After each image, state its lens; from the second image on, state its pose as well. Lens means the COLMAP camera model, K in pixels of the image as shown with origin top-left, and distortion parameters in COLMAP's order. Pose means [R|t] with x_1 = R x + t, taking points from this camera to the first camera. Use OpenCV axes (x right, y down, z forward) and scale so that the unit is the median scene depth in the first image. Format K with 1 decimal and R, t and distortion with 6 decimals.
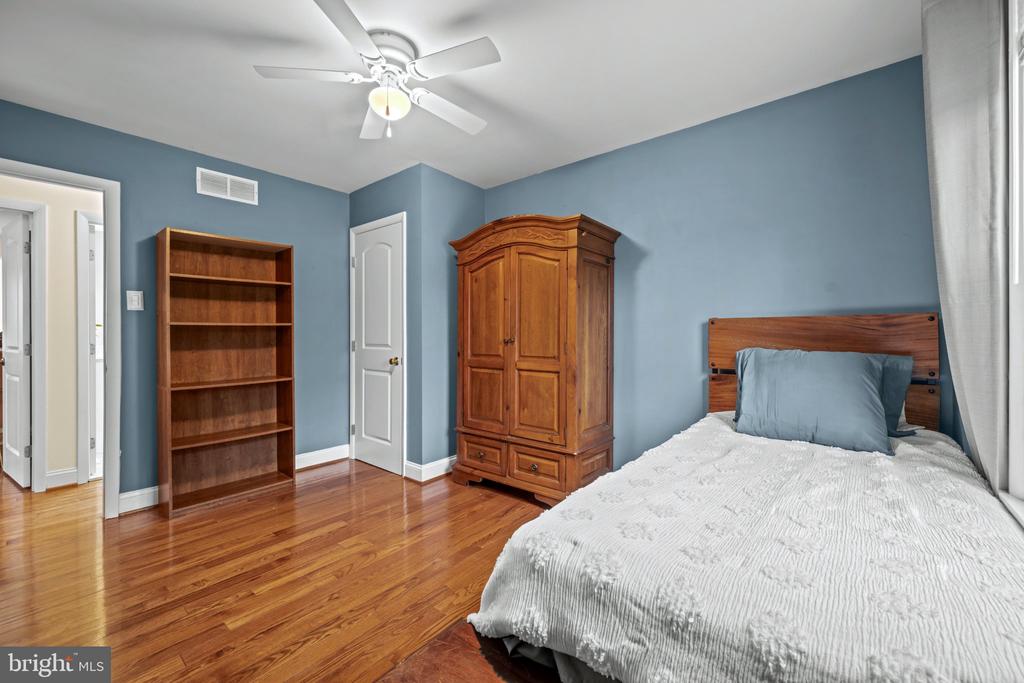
lens RADIAL K [[408.6, 0, 512.0], [0, 408.6, 341.5], [0, 0, 1]] dist [0.001469, 0.000048]
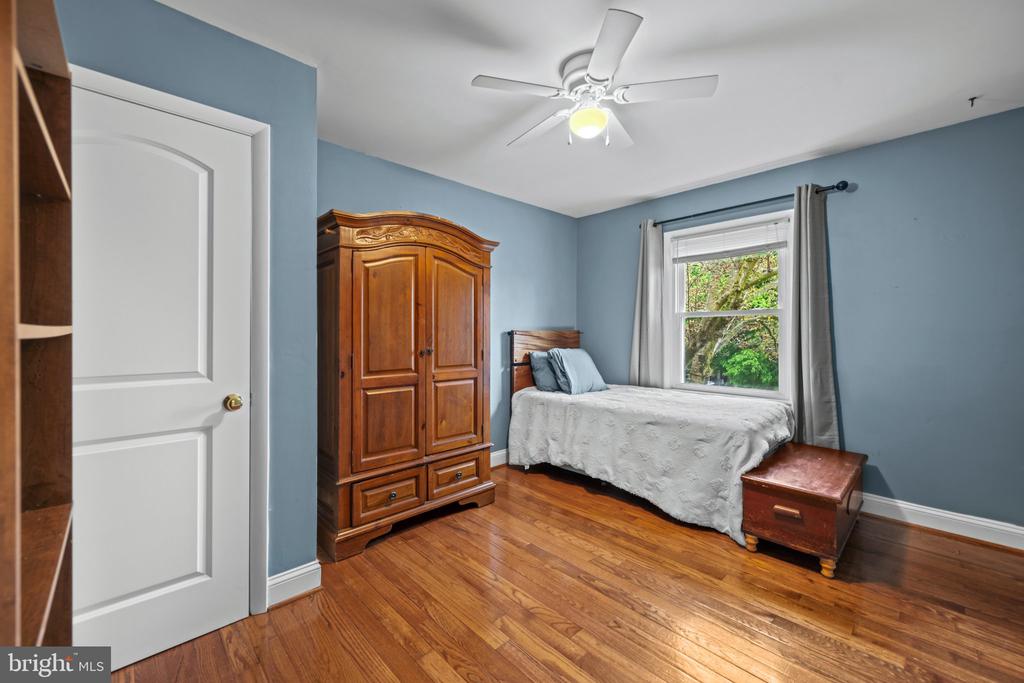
lens RADIAL K [[418.9, 0, 514.9], [0, 418.9, 334.8], [0, 0, 1]] dist [-0.001322, -0.000106]
pose [[0.111072, -0.006966, 0.993788, -0.914918], [0.006229, 0.999961, 0.006313, -0.043409], [-0.993793, 0.005489, 0.111111, 0.710840]]
